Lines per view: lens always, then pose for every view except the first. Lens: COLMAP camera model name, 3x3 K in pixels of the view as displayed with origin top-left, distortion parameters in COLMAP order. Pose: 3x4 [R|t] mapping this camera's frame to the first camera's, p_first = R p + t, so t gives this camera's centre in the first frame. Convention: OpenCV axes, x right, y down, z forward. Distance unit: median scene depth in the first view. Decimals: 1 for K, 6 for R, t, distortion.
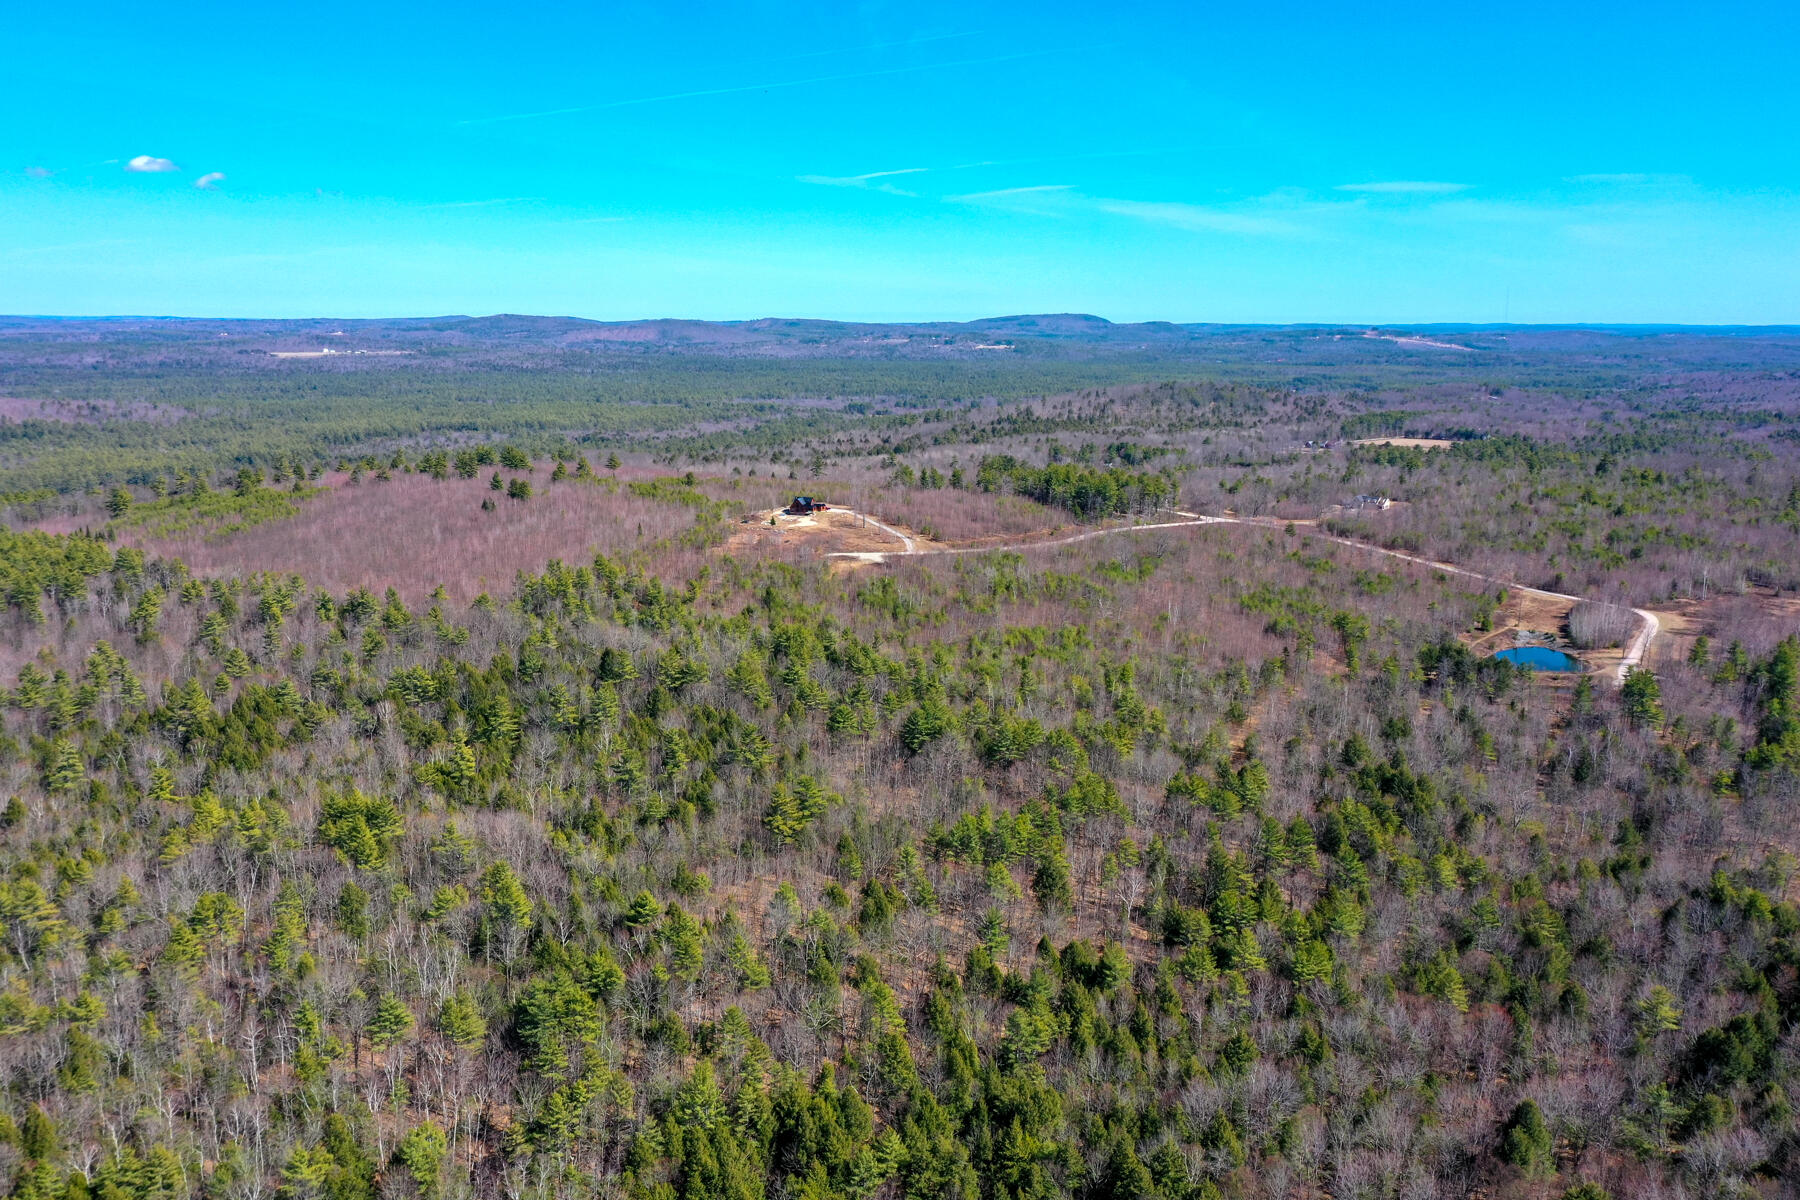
lens RADIAL K [[1420.8, 0, 911.3], [0, 1420.8, 602.8], [0, 0, 1]] dist [0.019801, 0.038724]
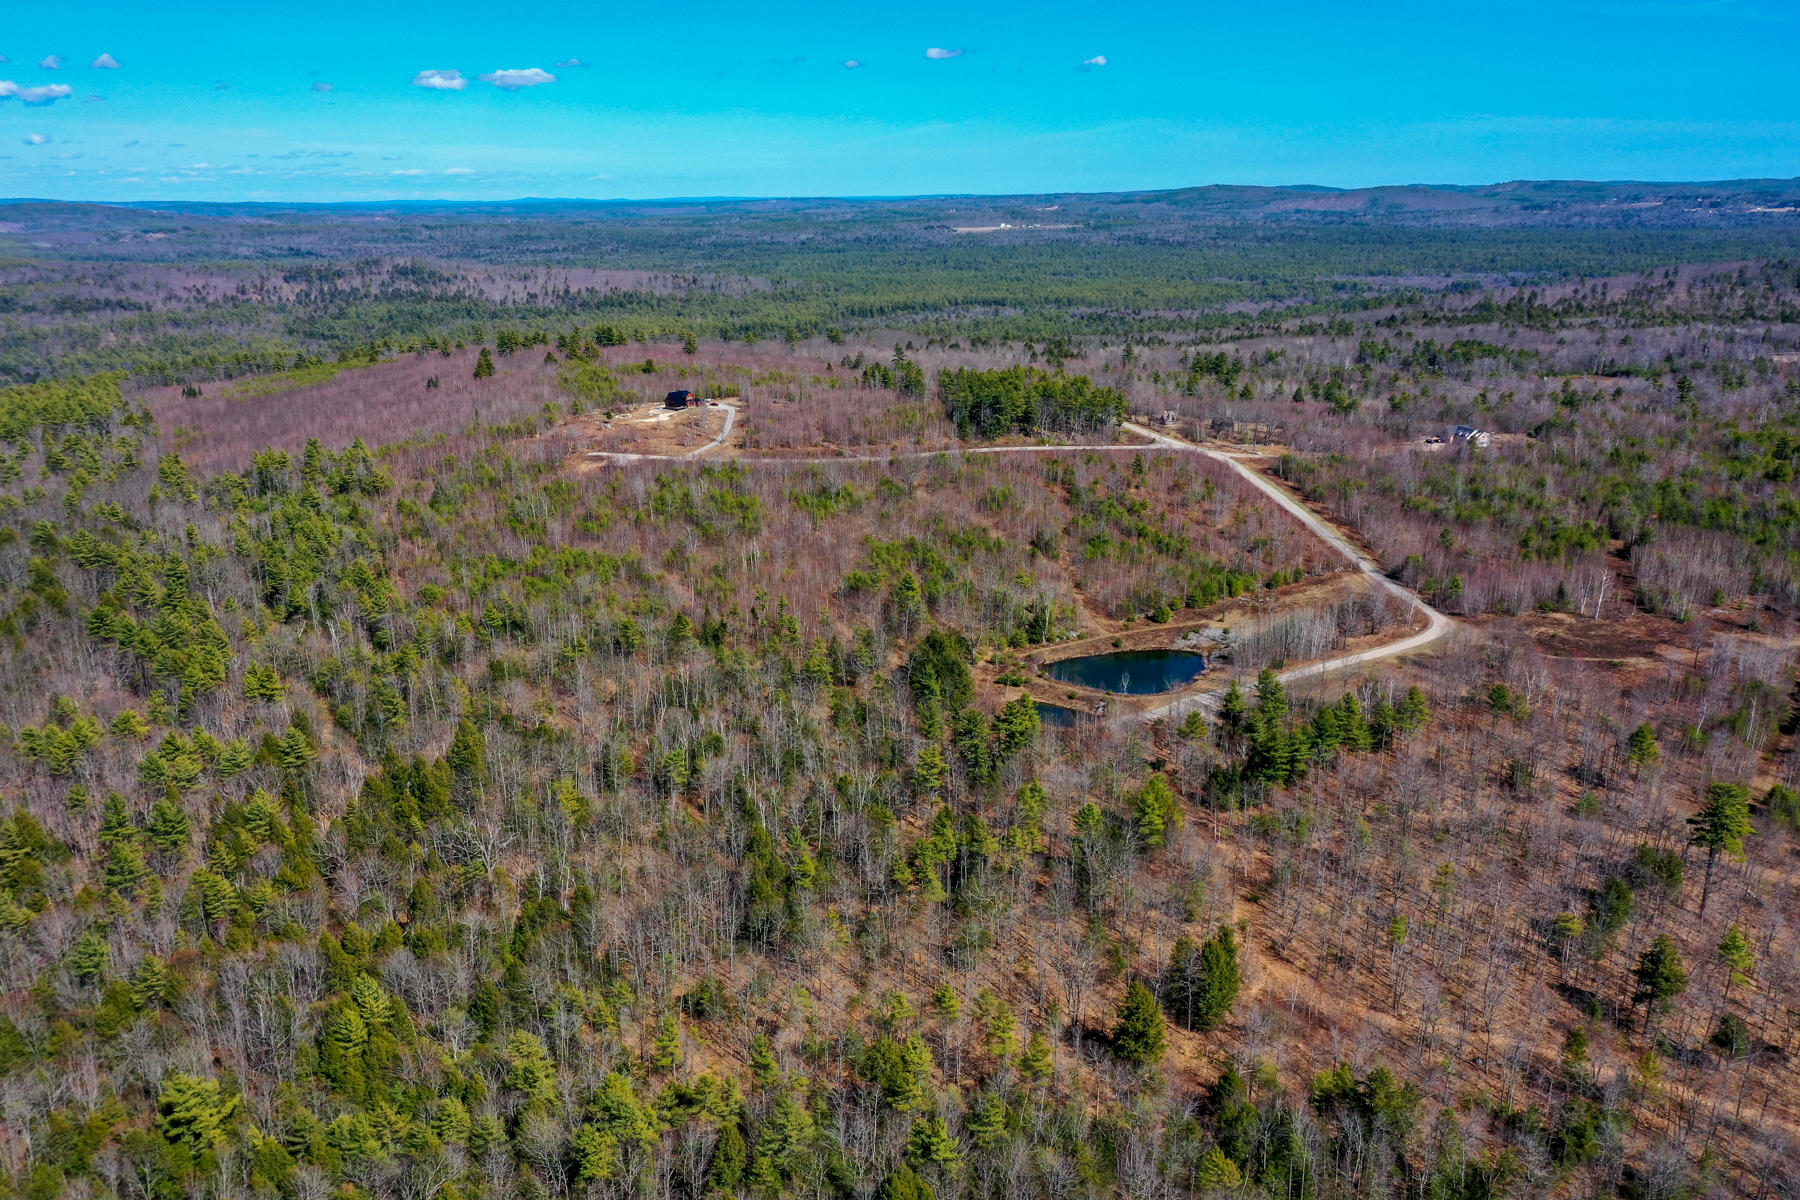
lens RADIAL K [[1420.8, 0, 903.6], [0, 1420.8, 589.9], [0, 0, 1]] dist [0.019801, 0.038724]
pose [[0.866145, 0.118882, -0.485449, 0.588596], [-0.080574, 0.991808, 0.099124, -0.052486], [0.493256, -0.046741, 0.868628, 0.252441]]
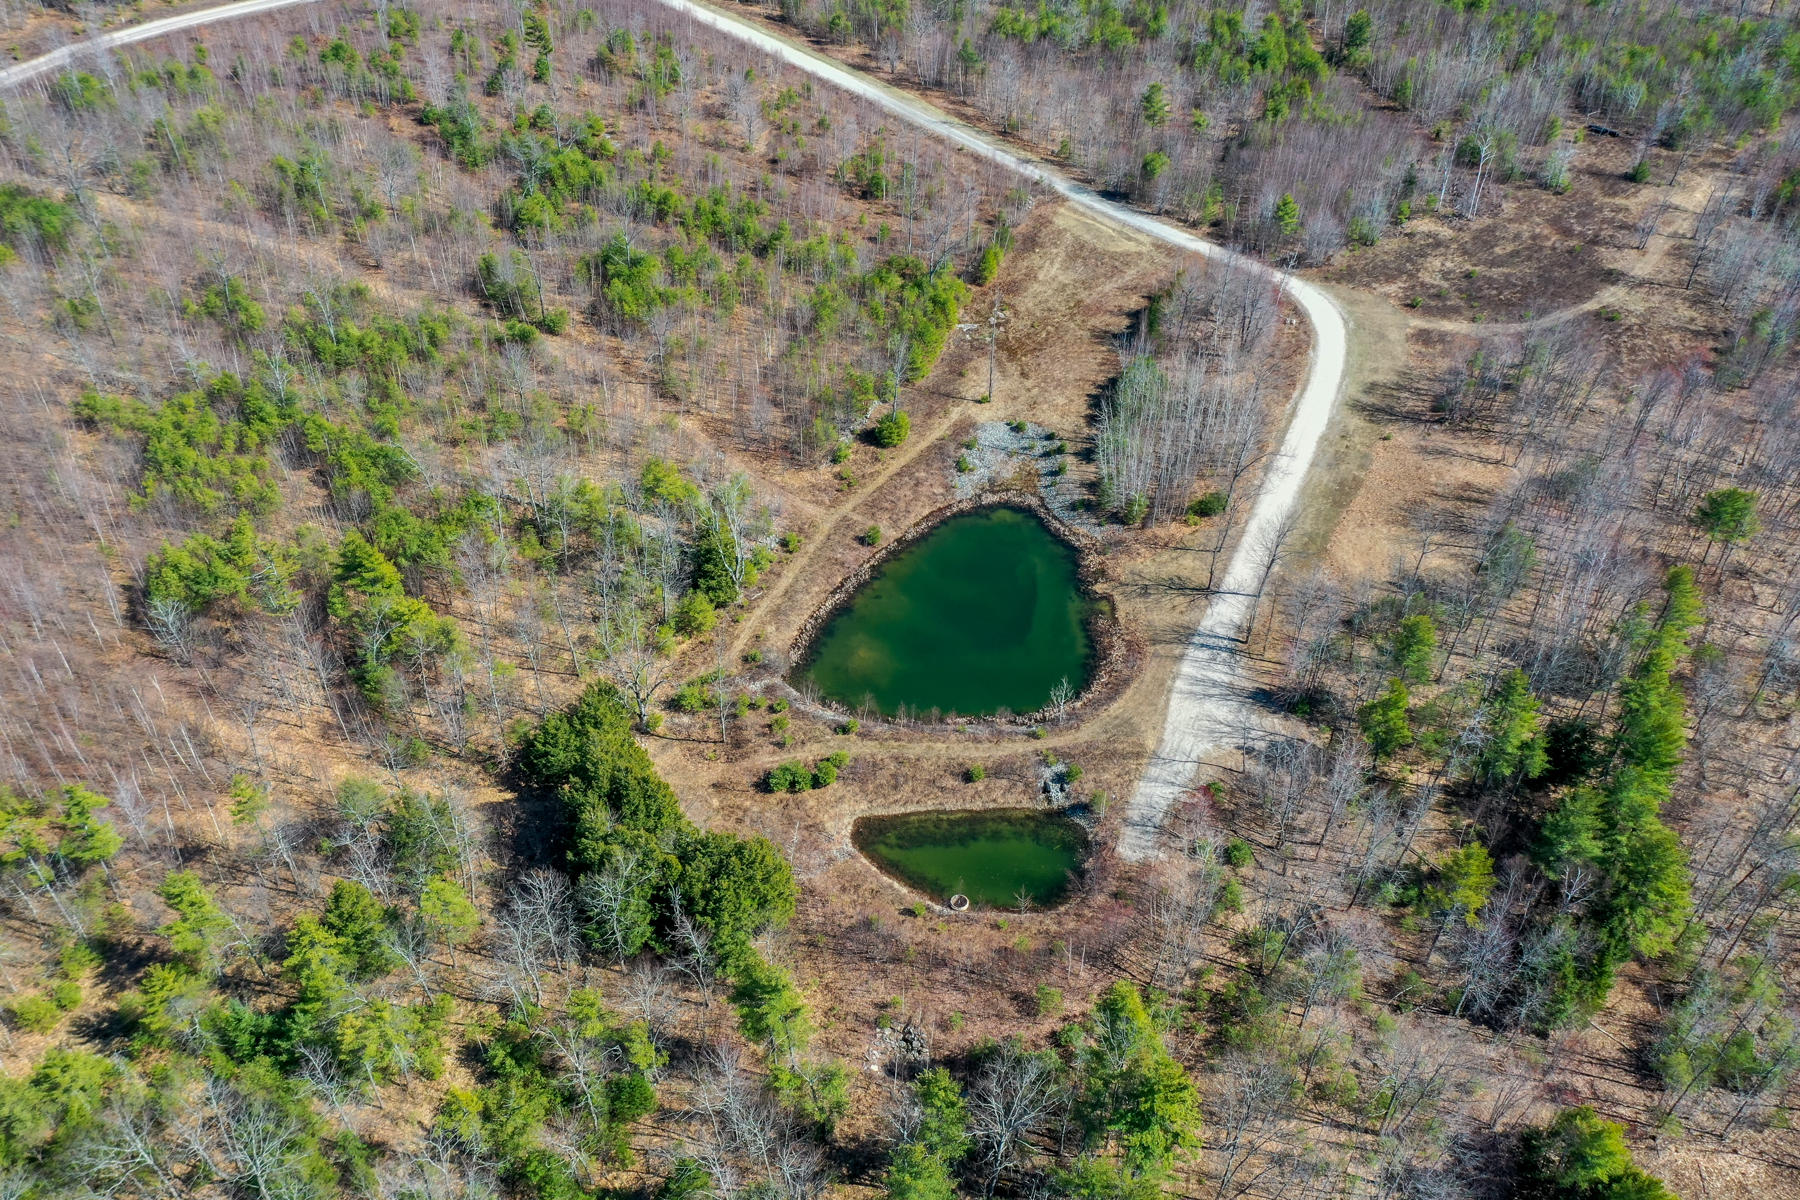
lens RADIAL K [[1420.8, 0, 893.1], [0, 1420.8, 594.2], [0, 0, 1]] dist [0.019801, 0.038724]
pose [[0.988734, -0.108661, 0.102948, 0.326432], [0.047424, 0.879738, 0.473087, -0.106286], [-0.141974, -0.462875, 0.874980, 0.599083]]
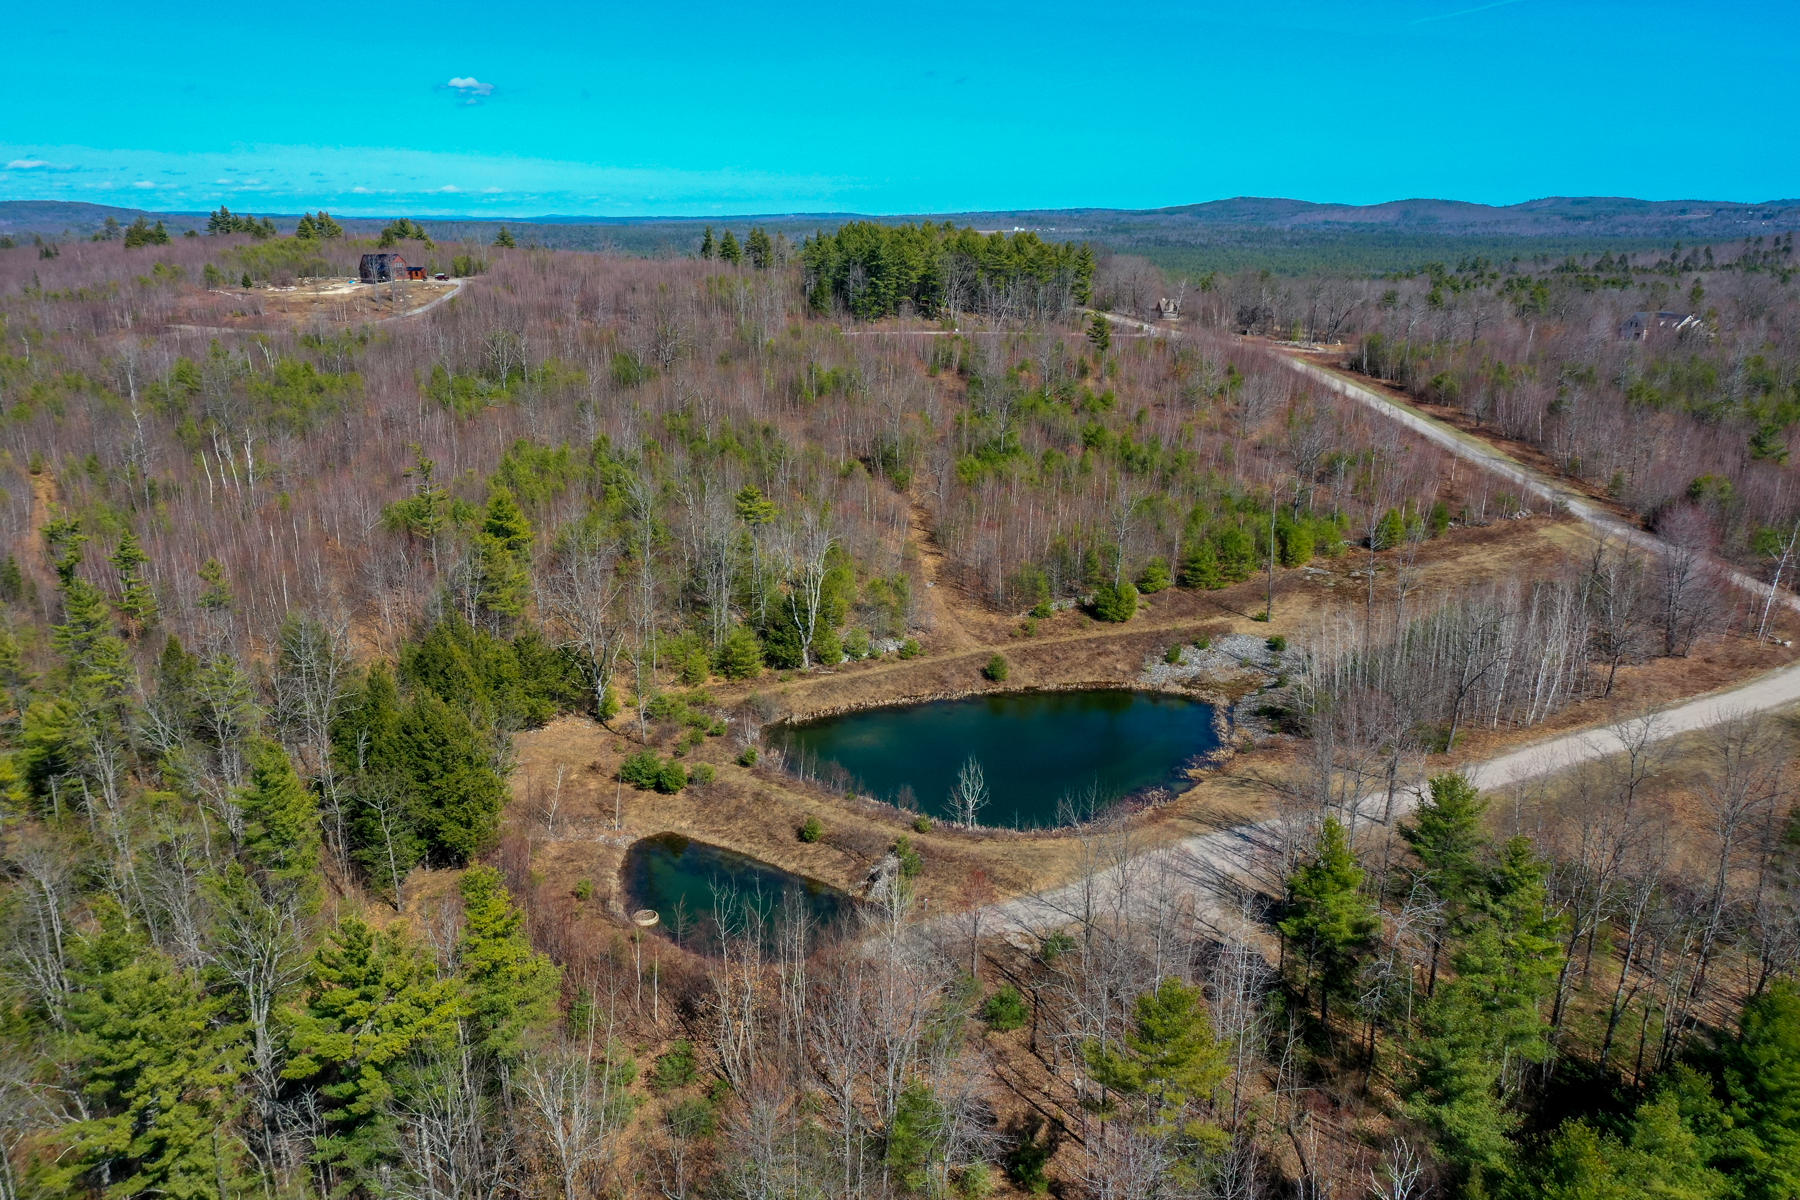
lens RADIAL K [[1420.8, 0, 900.1], [0, 1420.8, 604.5], [0, 0, 1]] dist [0.019801, 0.038724]
pose [[0.856859, 0.128206, -0.499356, 0.467563], [-0.092820, 0.991122, 0.095190, -0.004598], [0.507126, -0.035214, 0.861152, 0.648401]]
